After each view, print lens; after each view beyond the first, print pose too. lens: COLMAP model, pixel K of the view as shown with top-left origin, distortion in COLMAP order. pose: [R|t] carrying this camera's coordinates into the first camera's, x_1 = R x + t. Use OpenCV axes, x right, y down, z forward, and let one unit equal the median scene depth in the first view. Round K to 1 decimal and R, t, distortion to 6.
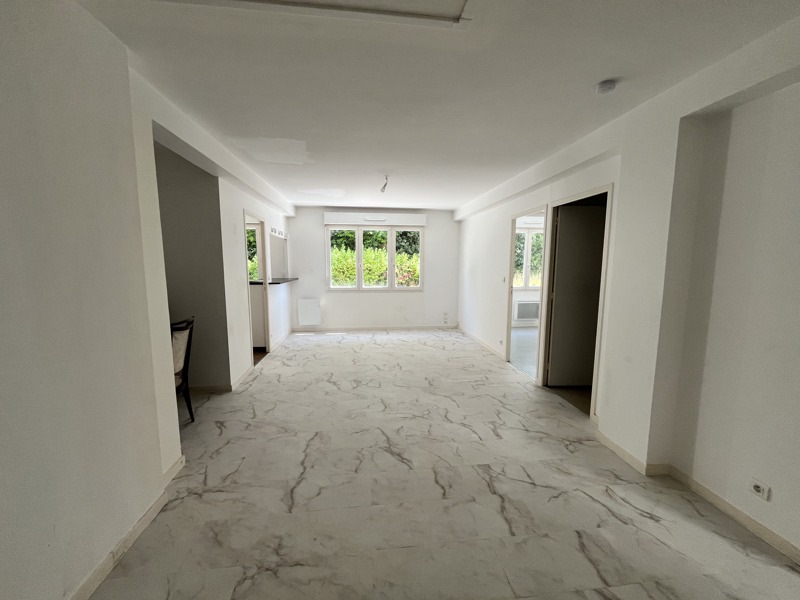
lens RADIAL K [[327.7, 0, 403.8], [0, 327.7, 301.0], [0, 0, 1]] dist [0.001171, -0.000353]
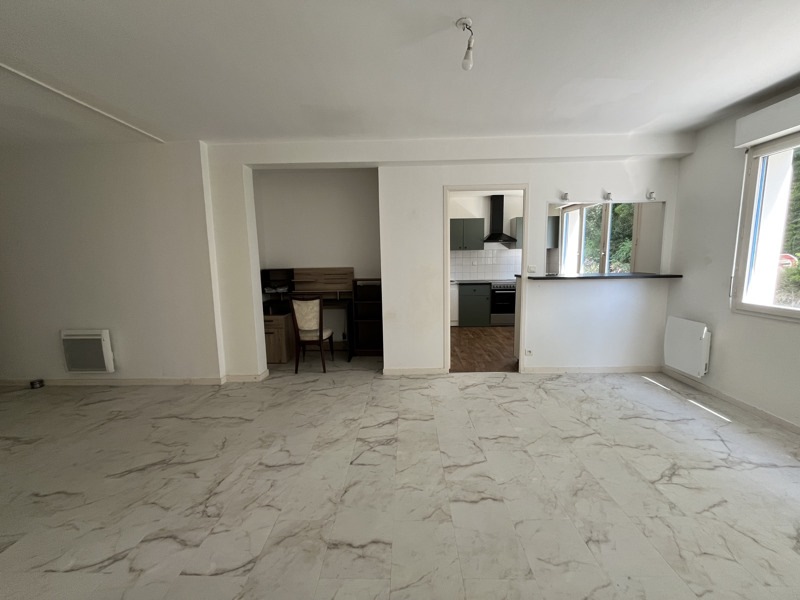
lens RADIAL K [[327.7, 0, 398.4], [0, 327.7, 299.4], [0, 0, 1]] dist [0.001171, -0.000353]
pose [[-0.155988, 0.125521, -0.979751, 0.442028], [-0.098973, 0.984915, 0.141940, -0.108666], [0.982788, 0.119110, -0.141212, 1.138659]]
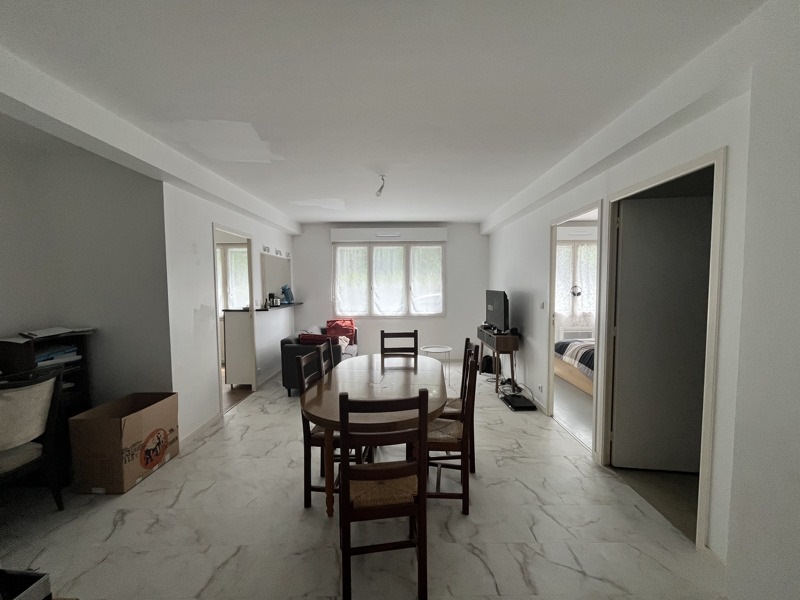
lens RADIAL K [[327.7, 0, 401.3], [0, 327.7, 299.8], [0, 0, 1]] dist [0.001171, -0.000353]
pose [[0.991986, -0.003918, -0.126288, 0.101399], [-0.004488, 0.997796, -0.066208, -0.034884], [0.126269, 0.066244, 0.989782, 0.270125]]
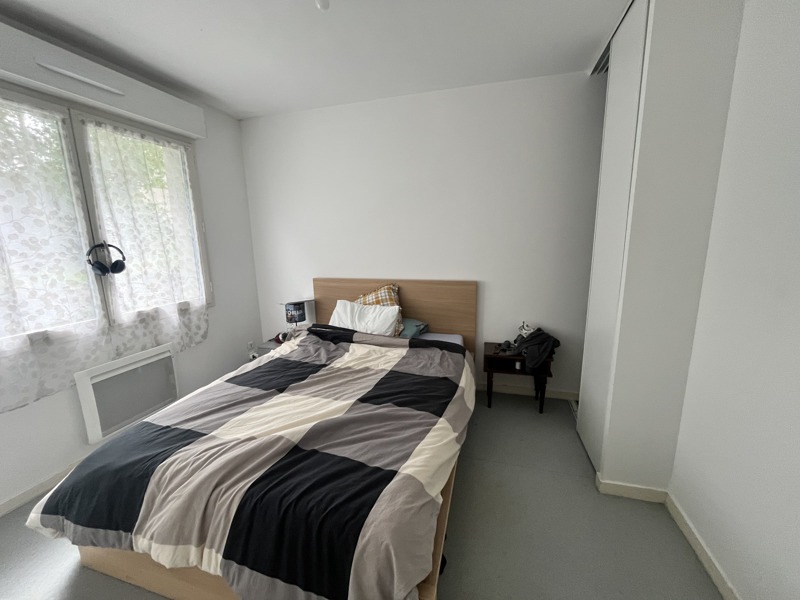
lens RADIAL K [[327.7, 0, 402.8], [0, 327.7, 296.4], [0, 0, 1]] dist [0.001171, -0.000353]
pose [[0.402755, -0.180058, 0.897423, 0.242349], [0.128765, 0.981856, 0.139210, -0.077798], [-0.906205, 0.059489, 0.418633, 0.692320]]
